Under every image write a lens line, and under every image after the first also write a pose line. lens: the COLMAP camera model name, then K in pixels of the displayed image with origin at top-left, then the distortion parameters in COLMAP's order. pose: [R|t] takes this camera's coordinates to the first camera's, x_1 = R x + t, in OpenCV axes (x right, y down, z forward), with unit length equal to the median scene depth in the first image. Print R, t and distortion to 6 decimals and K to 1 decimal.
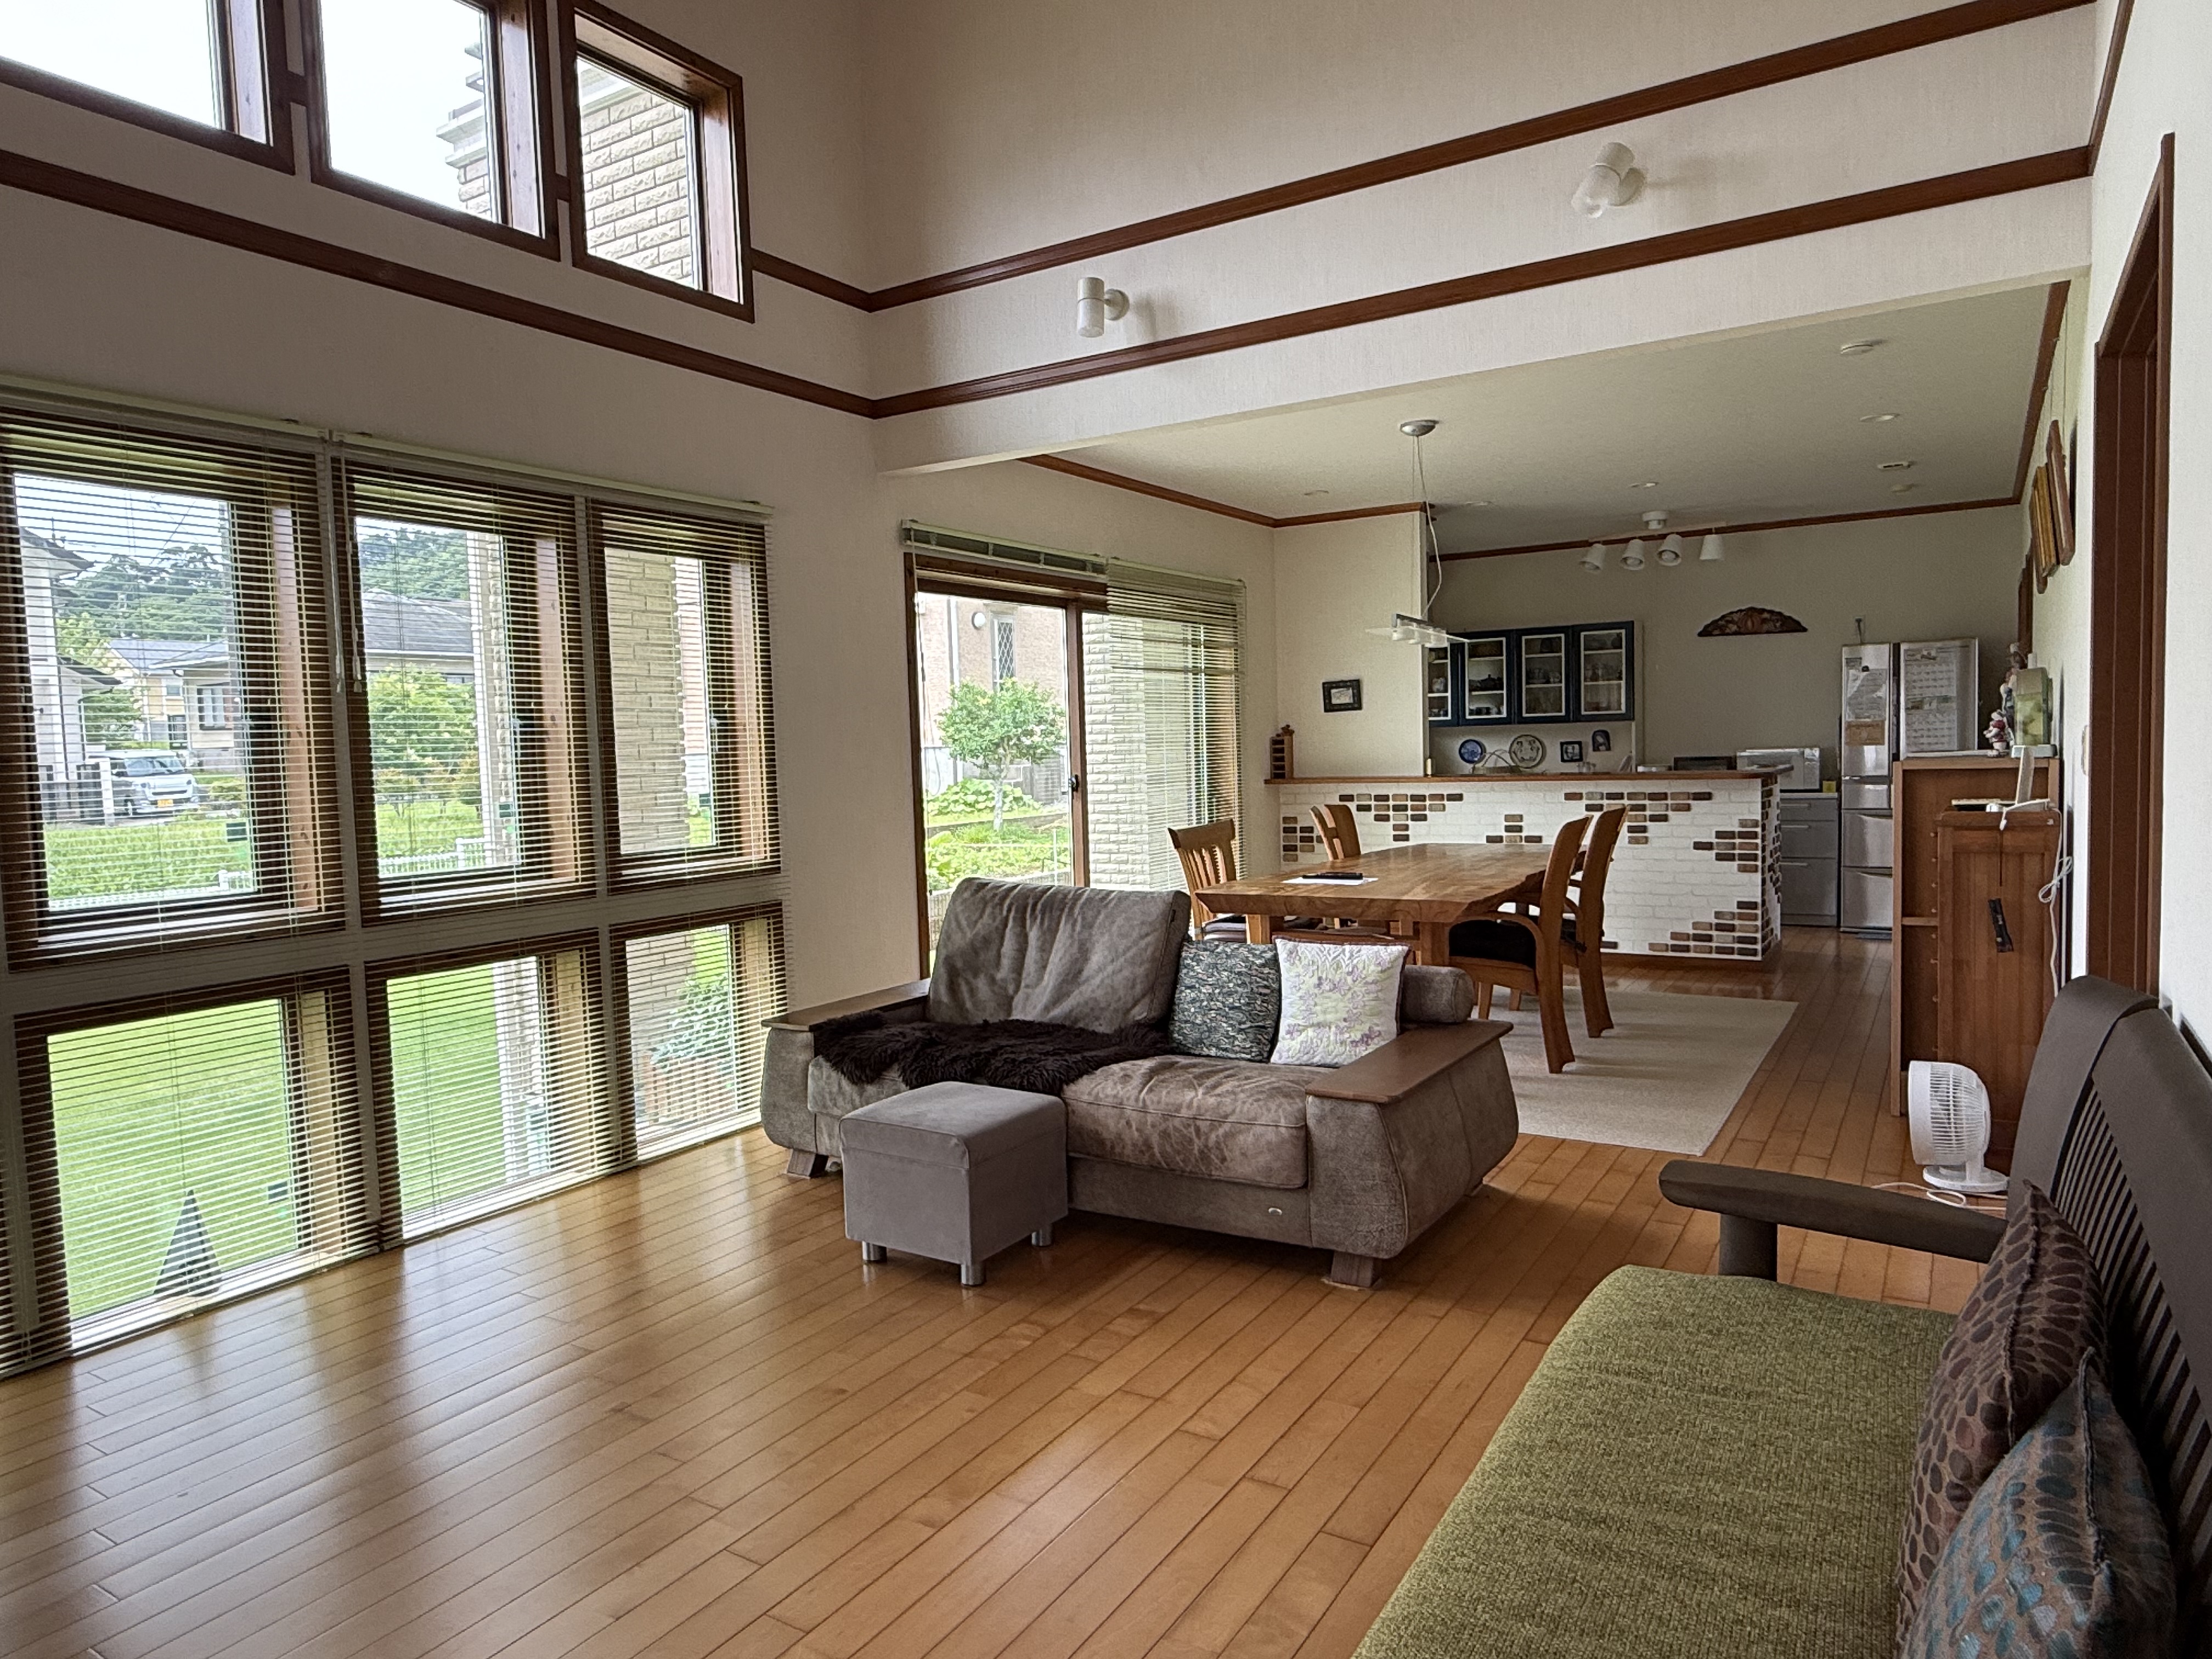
lens RADIAL K [[1370.1, 0, 1099.5], [0, 1370.1, 825.5], [0, 0, 1]] dist [-0.006896, -0.001896]
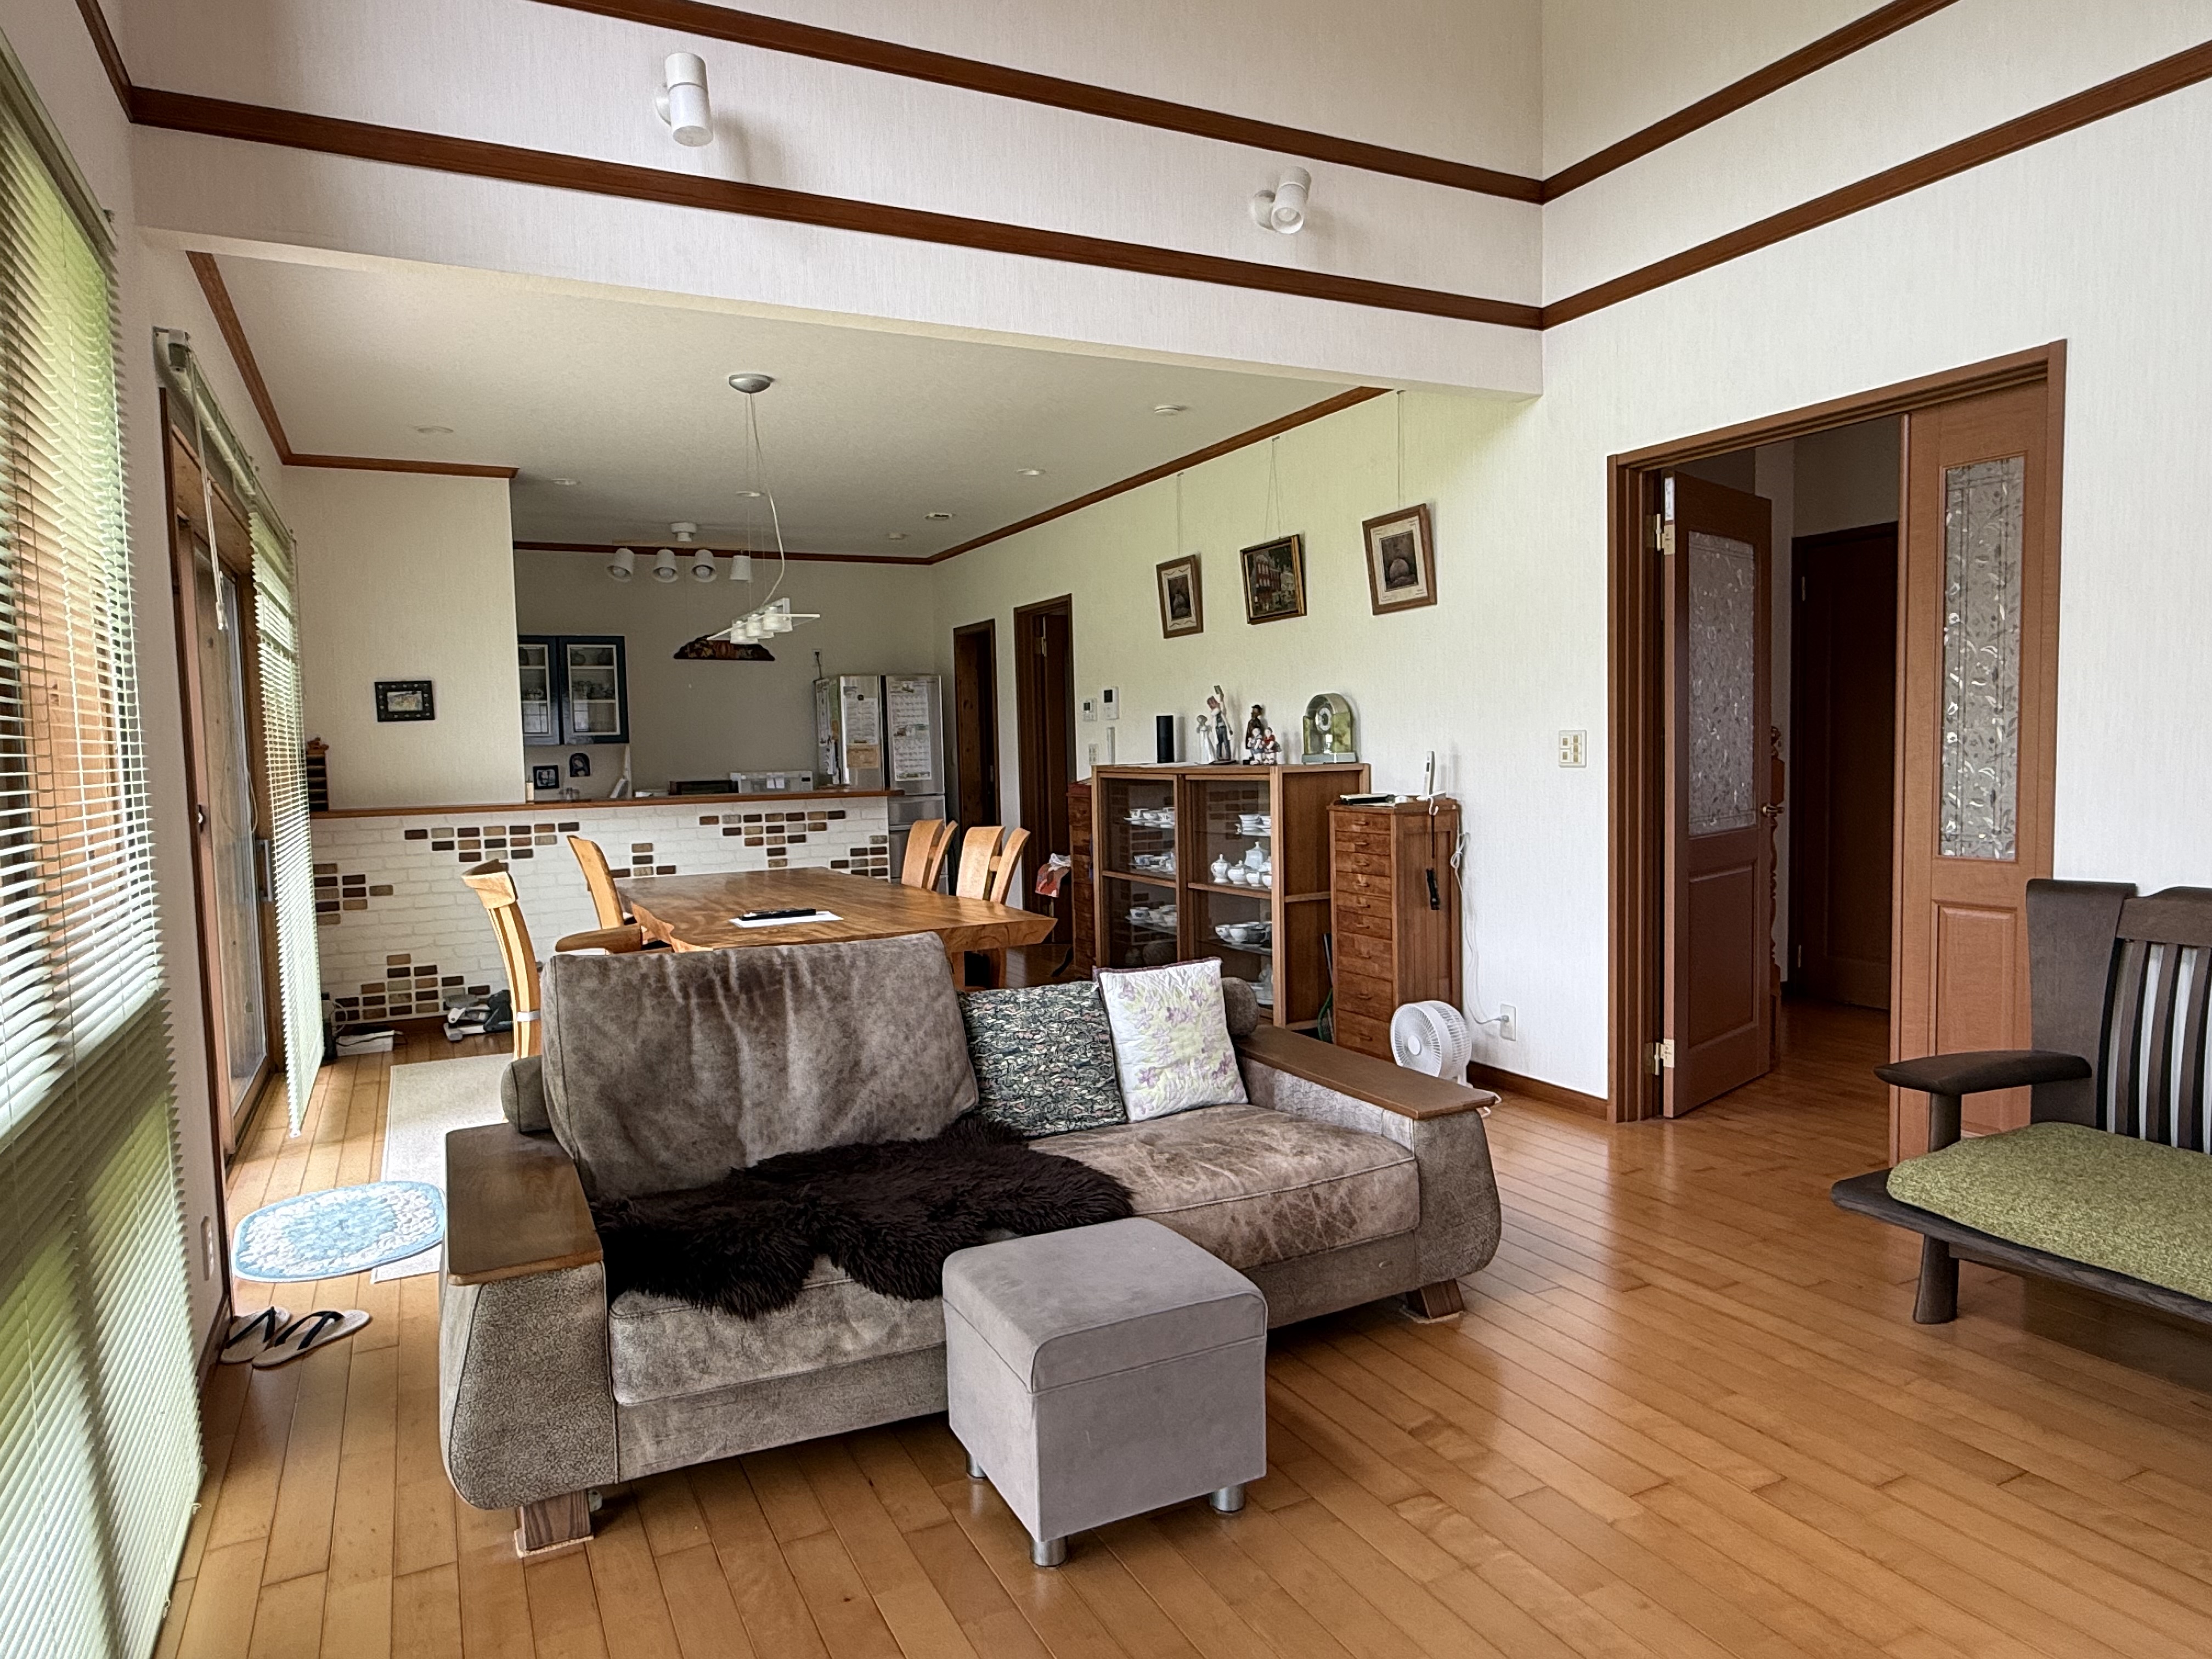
lens RADIAL K [[1370.1, 0, 1104.1], [0, 1370.1, 831.1], [0, 0, 1]] dist [-0.006896, -0.001896]
pose [[0.517653, -0.036416, 0.854815, -0.316025], [0.059632, 0.998200, 0.006413, -0.004222], [-0.853510, 0.047654, 0.518893, 0.311599]]
